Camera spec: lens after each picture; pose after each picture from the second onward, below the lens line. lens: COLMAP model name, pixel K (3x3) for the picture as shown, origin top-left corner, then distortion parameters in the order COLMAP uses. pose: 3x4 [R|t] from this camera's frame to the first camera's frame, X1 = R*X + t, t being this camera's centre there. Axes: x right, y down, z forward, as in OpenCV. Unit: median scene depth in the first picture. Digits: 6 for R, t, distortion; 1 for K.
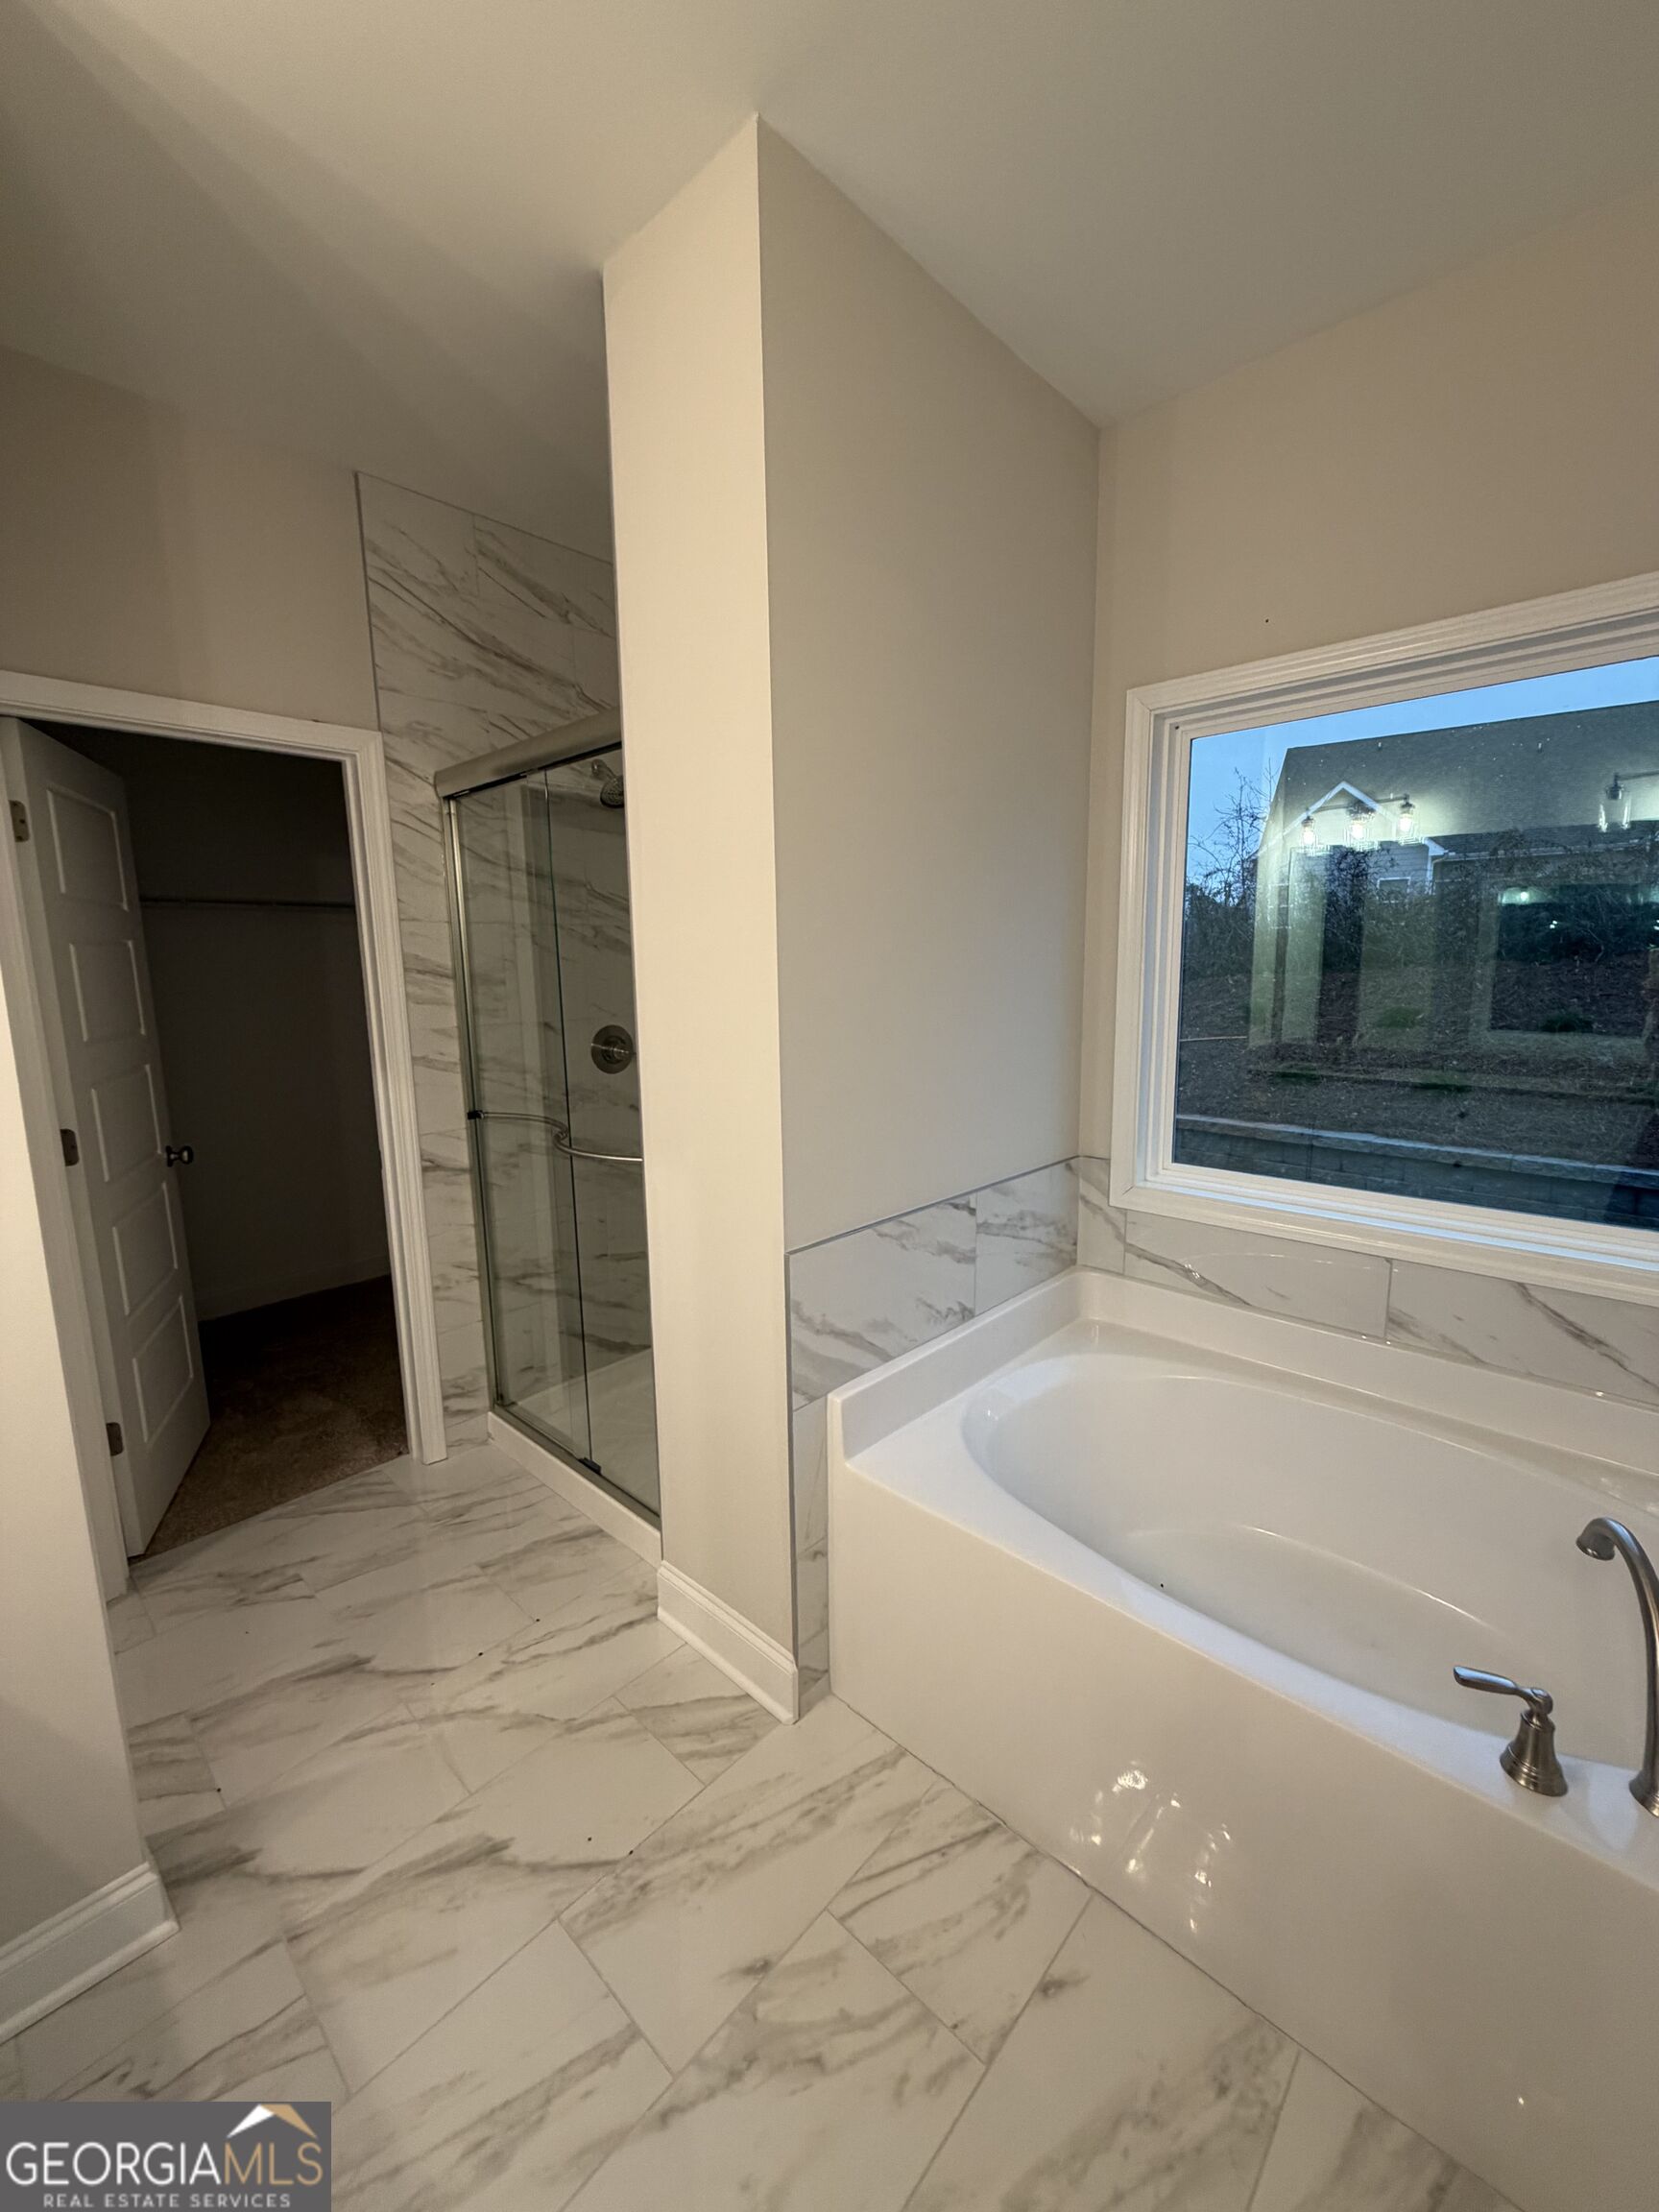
lens RADIAL K [[884.4, 0, 833.7], [0, 884.4, 1097.5], [0, 0, 1]] dist [-0.000694, -0.000645]
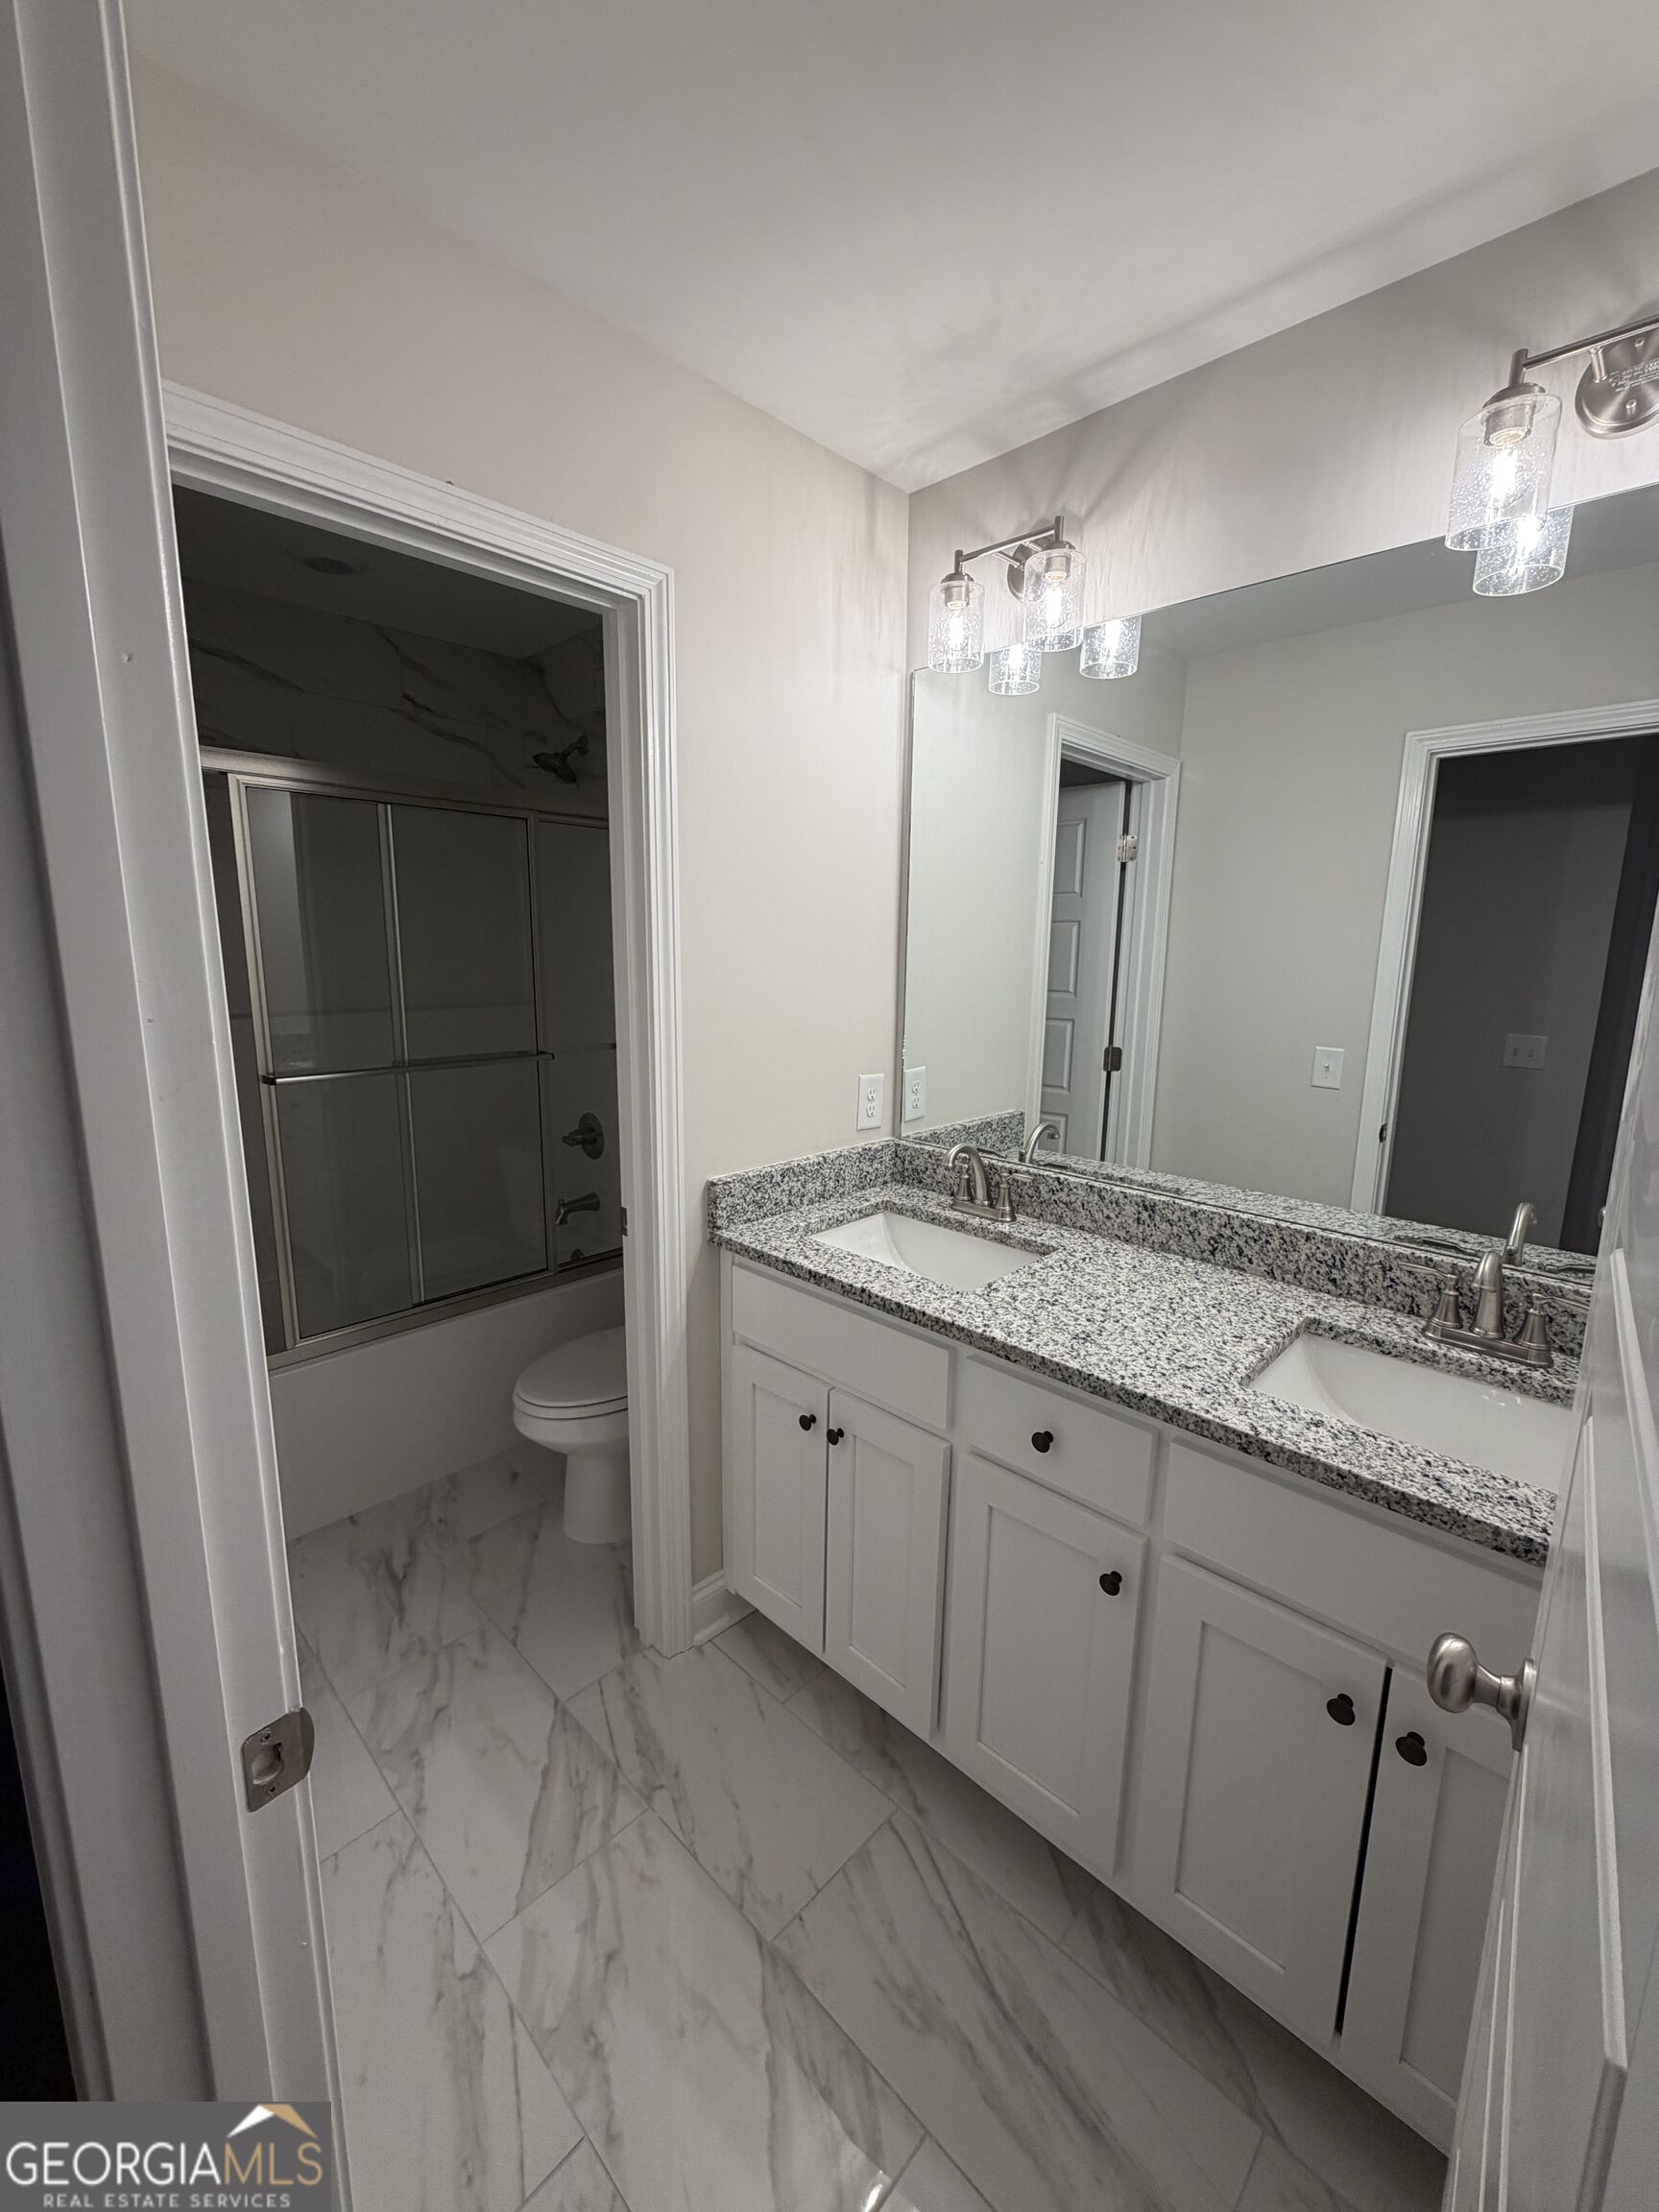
lens RADIAL K [[884.4, 0, 833.7], [0, 884.4, 1097.5], [0, 0, 1]] dist [-0.000694, -0.000645]
pose [[0.018452, -0.159410, 0.987040, -0.439724], [0.142094, 0.977606, 0.155230, -0.030841], [-0.989681, 0.137388, 0.040690, 0.261020]]
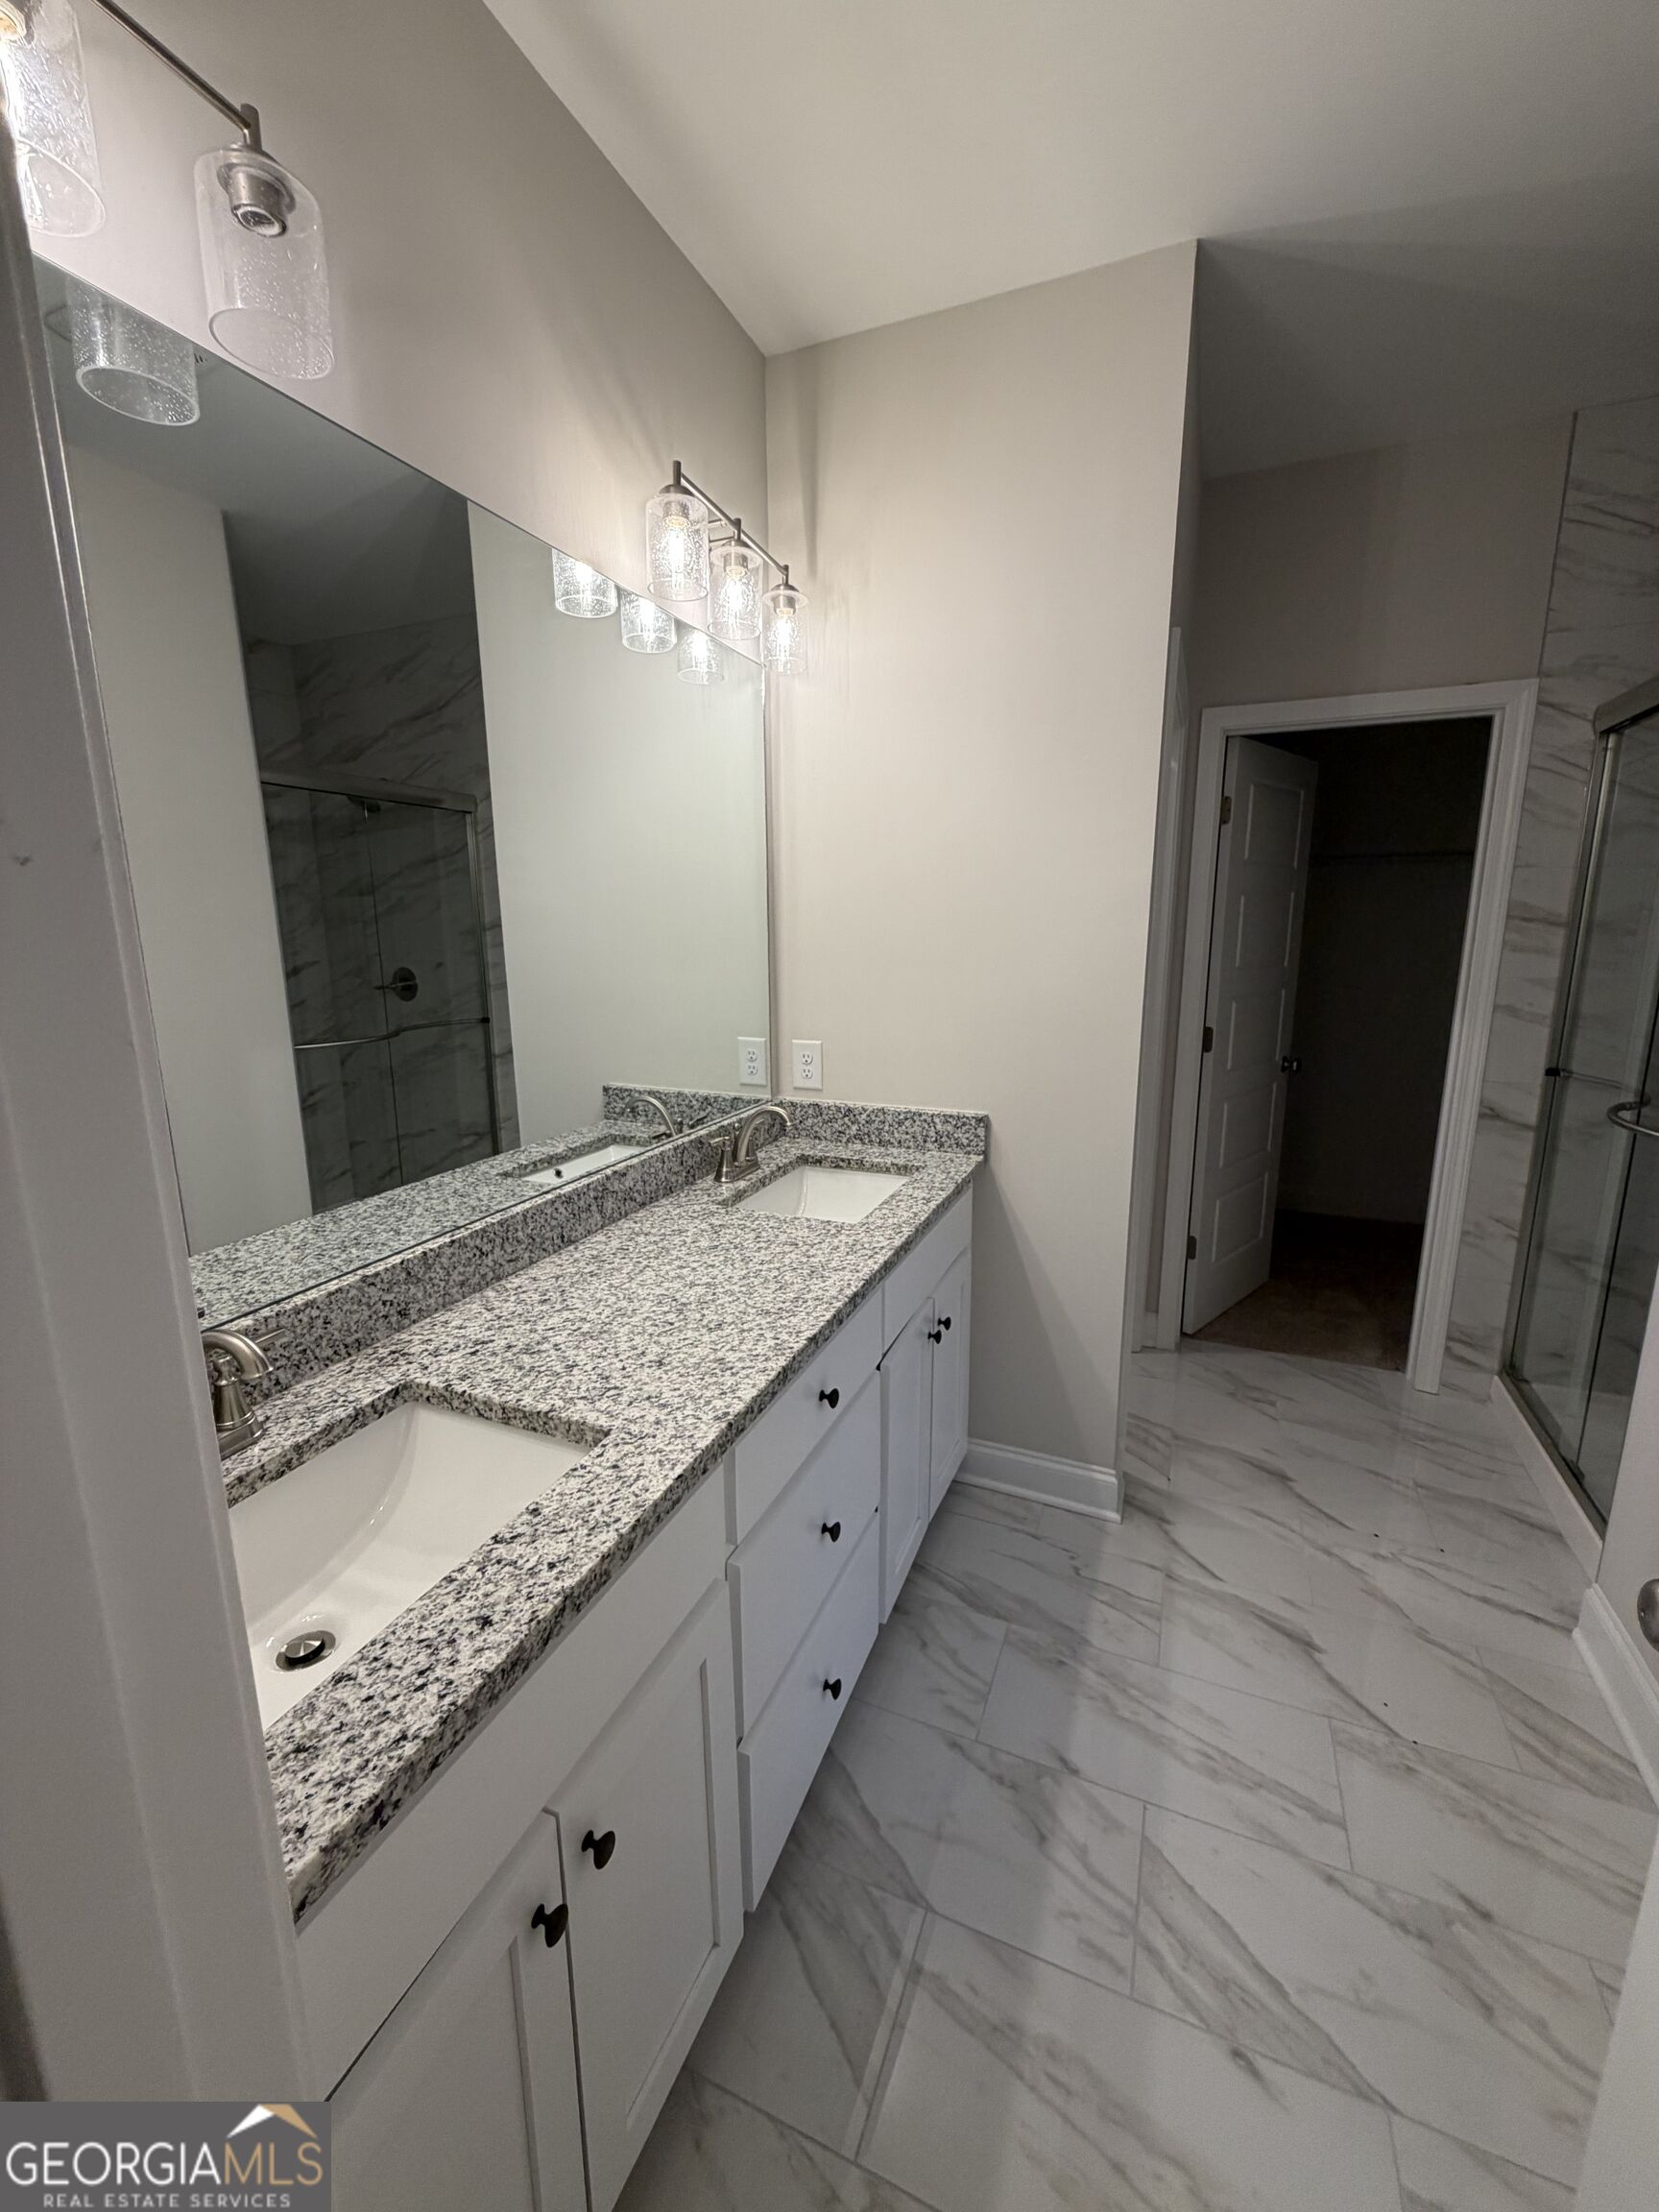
lens RADIAL K [[884.4, 0, 833.7], [0, 884.4, 1097.5], [0, 0, 1]] dist [-0.000694, -0.000645]
pose [[0.350934, 0.197732, -0.915285, 0.211091], [-0.147412, 0.976929, 0.154530, 0.014573], [0.924725, 0.080694, 0.371985, -0.071627]]
